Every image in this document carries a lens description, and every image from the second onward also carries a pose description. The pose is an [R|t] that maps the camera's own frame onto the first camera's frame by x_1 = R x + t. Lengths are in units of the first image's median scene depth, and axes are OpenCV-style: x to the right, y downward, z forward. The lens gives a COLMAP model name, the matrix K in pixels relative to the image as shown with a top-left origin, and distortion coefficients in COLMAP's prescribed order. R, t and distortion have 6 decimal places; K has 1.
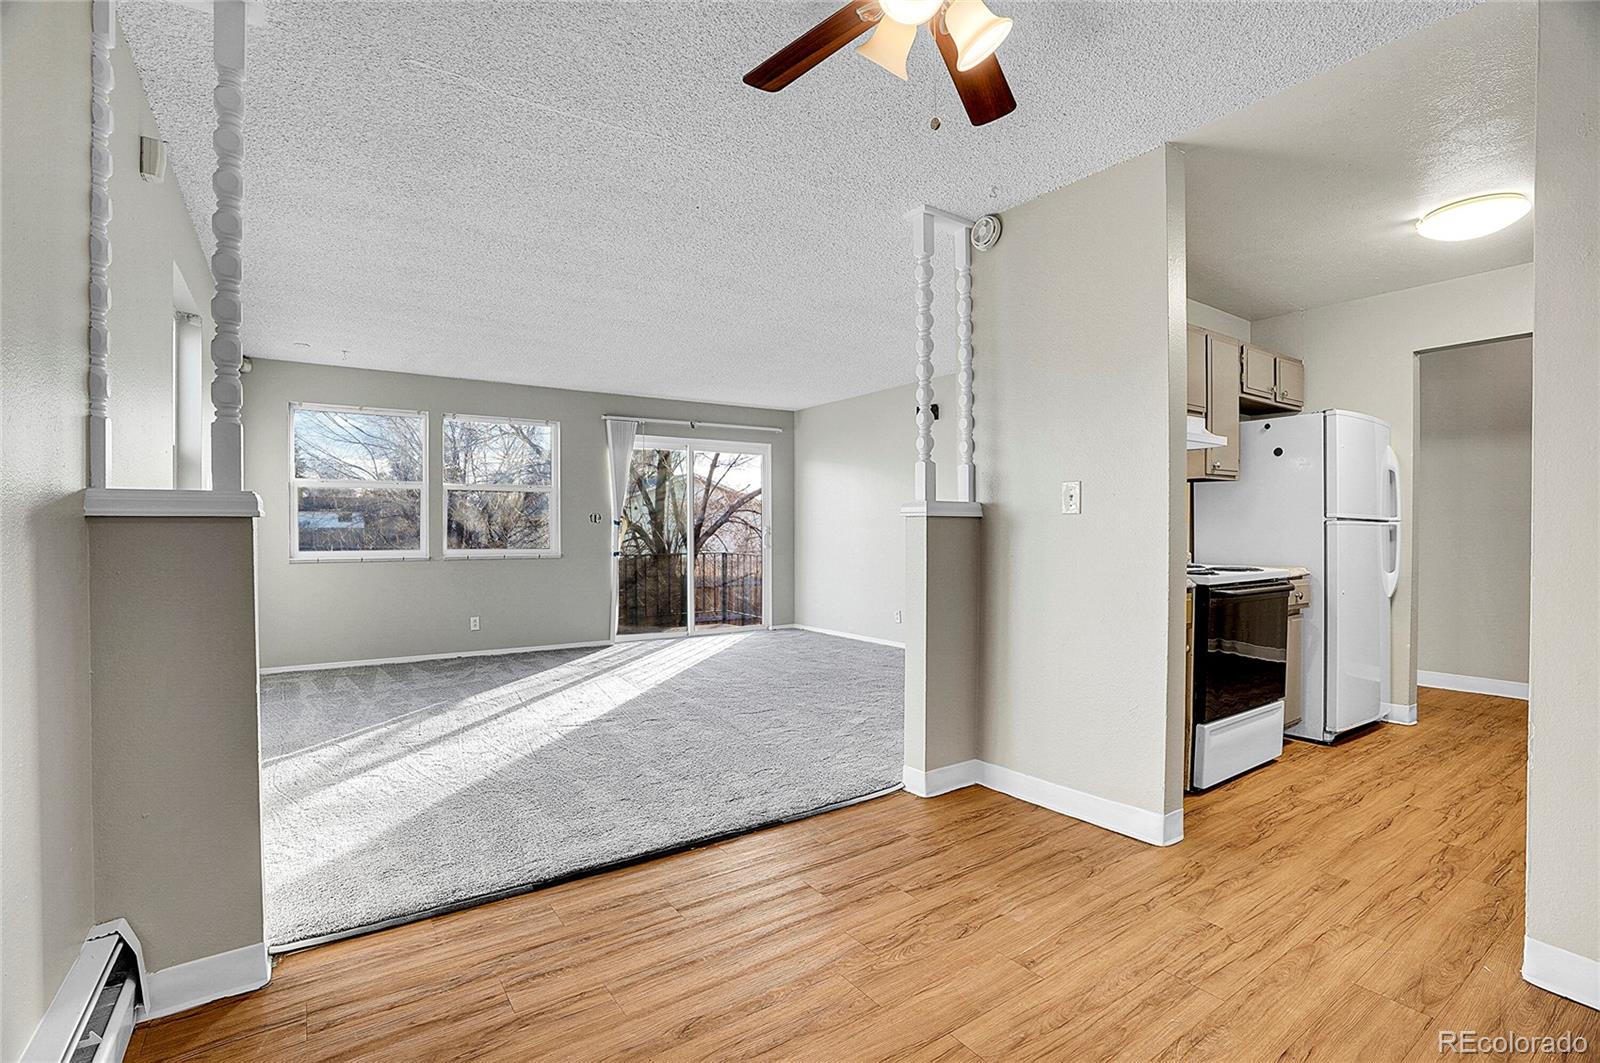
lens RADIAL K [[731.1, 0, 797.8], [0, 731.1, 542.5], [0, 0, 1]] dist [-0.034672, 0.003157]
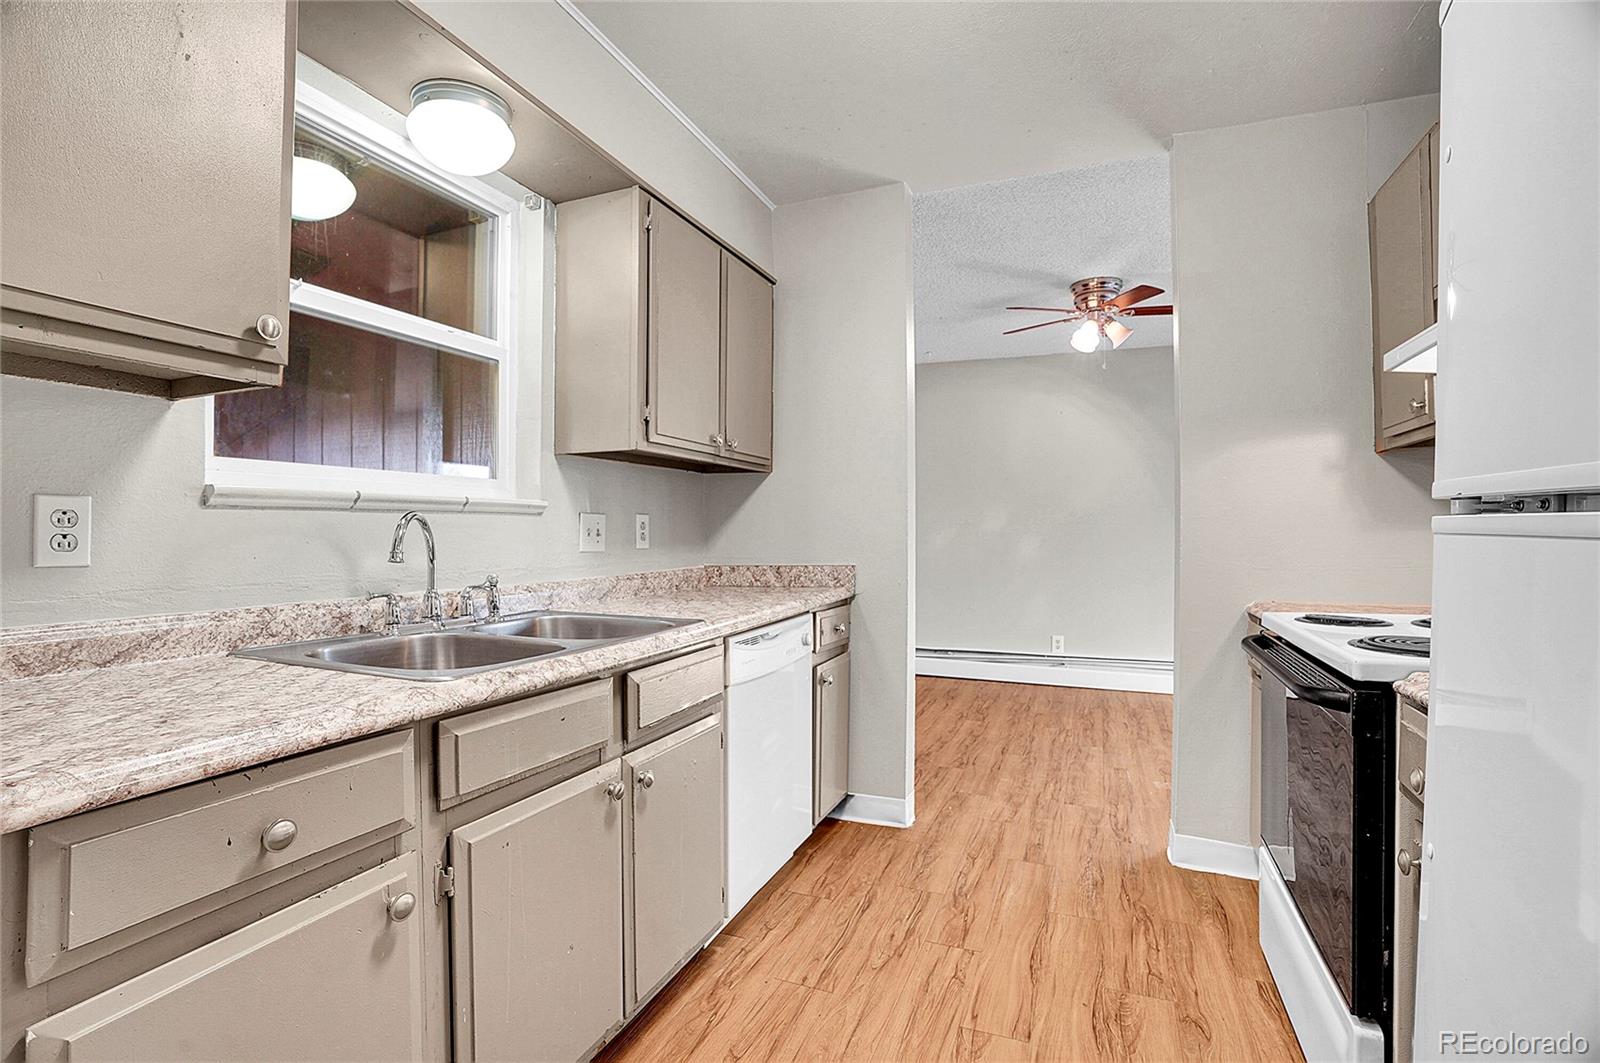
lens RADIAL K [[731.1, 0, 799.1], [0, 731.1, 532.8], [0, 0, 1]] dist [-0.034672, 0.003157]
pose [[-0.837358, 0.012484, -0.546513, 0.995689], [0.001111, 0.999776, 0.021135, -0.032476], [0.546654, 0.017090, -0.837184, 1.035083]]
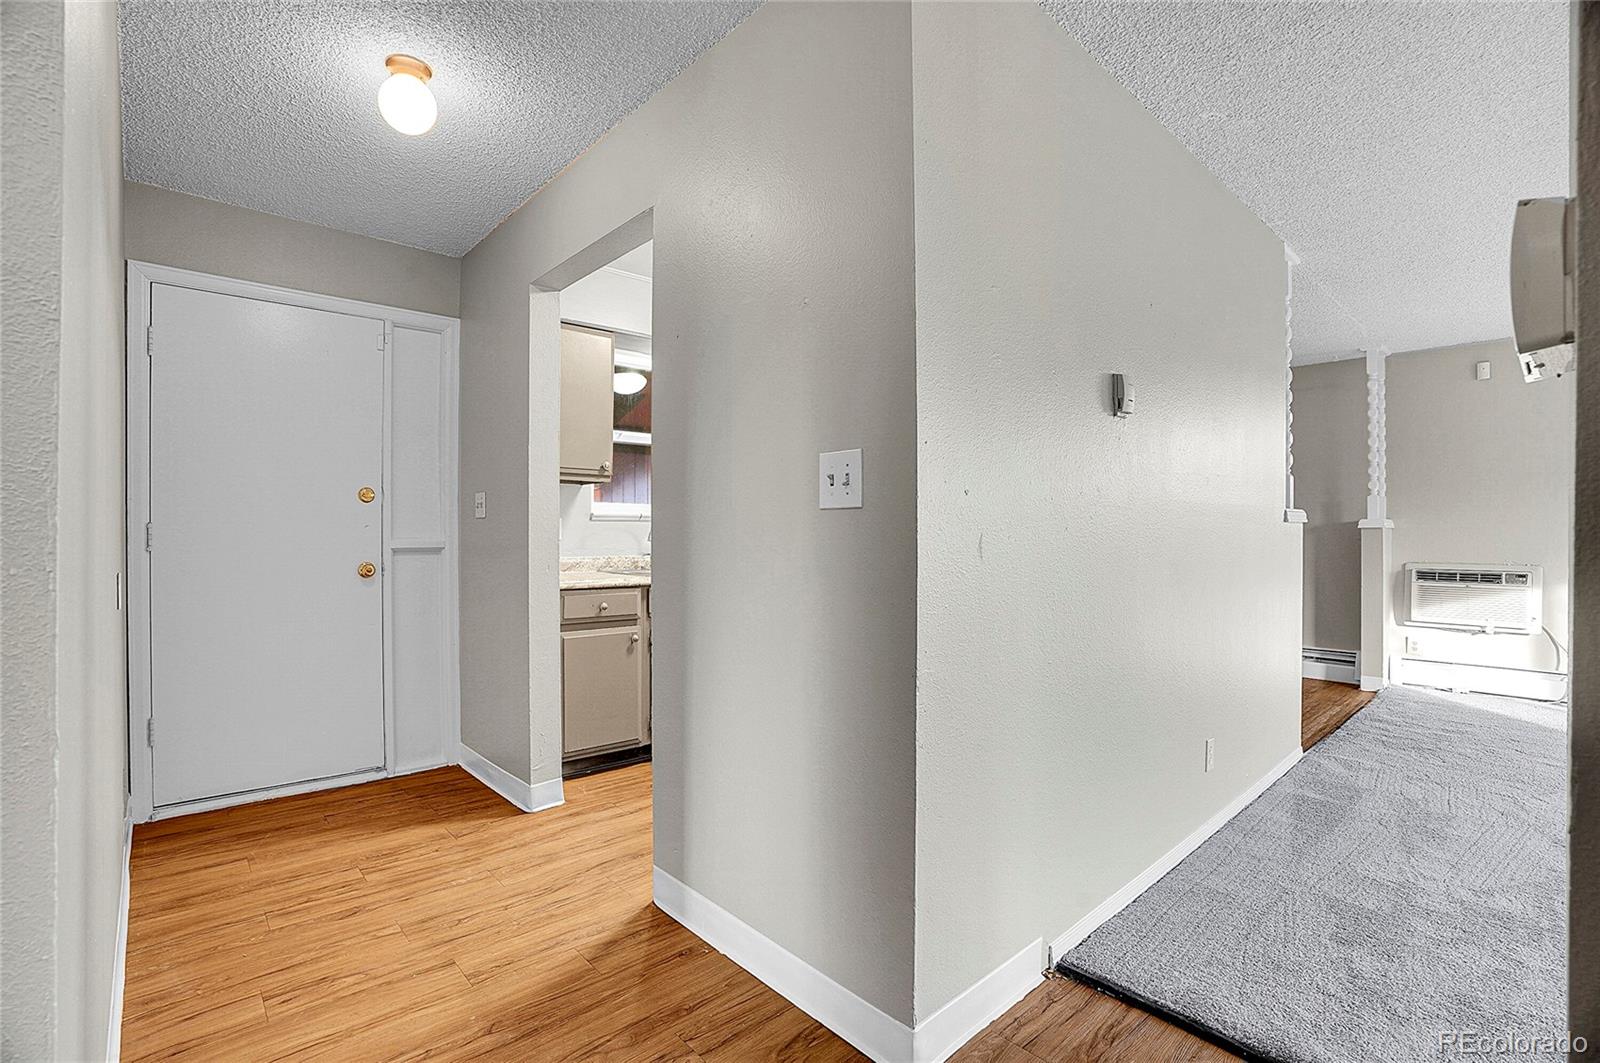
lens RADIAL K [[731.1, 0, 791.6], [0, 731.1, 535.7], [0, 0, 1]] dist [-0.034672, 0.003157]
pose [[-0.990171, 0.003817, -0.139810, 0.908802], [0.002924, 0.999974, 0.006589, -0.022327], [0.139832, 0.006115, -0.990156, 1.664823]]
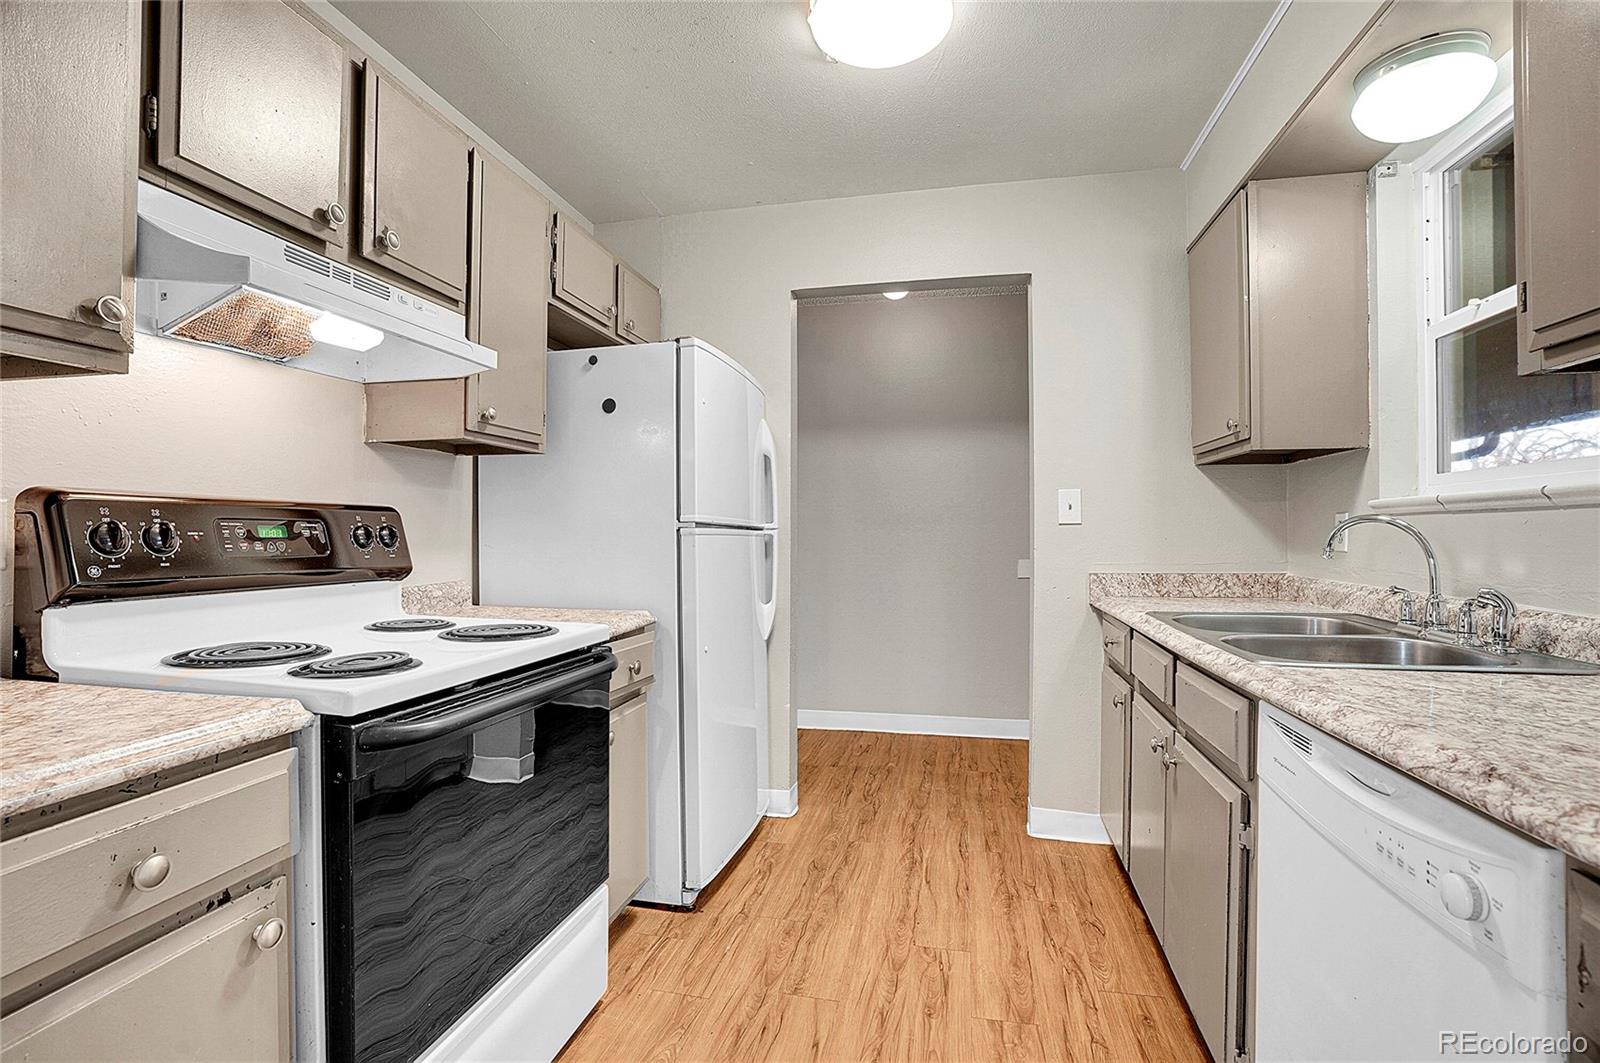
lens RADIAL K [[731.1, 0, 795.8], [0, 731.1, 536.4], [0, 0, 1]] dist [-0.034672, 0.003157]
pose [[0.732227, 0.000623, 0.681060, 0.396458], [0.009665, 0.999889, -0.011305, -0.015655], [-0.680992, 0.014860, 0.732140, 0.496775]]
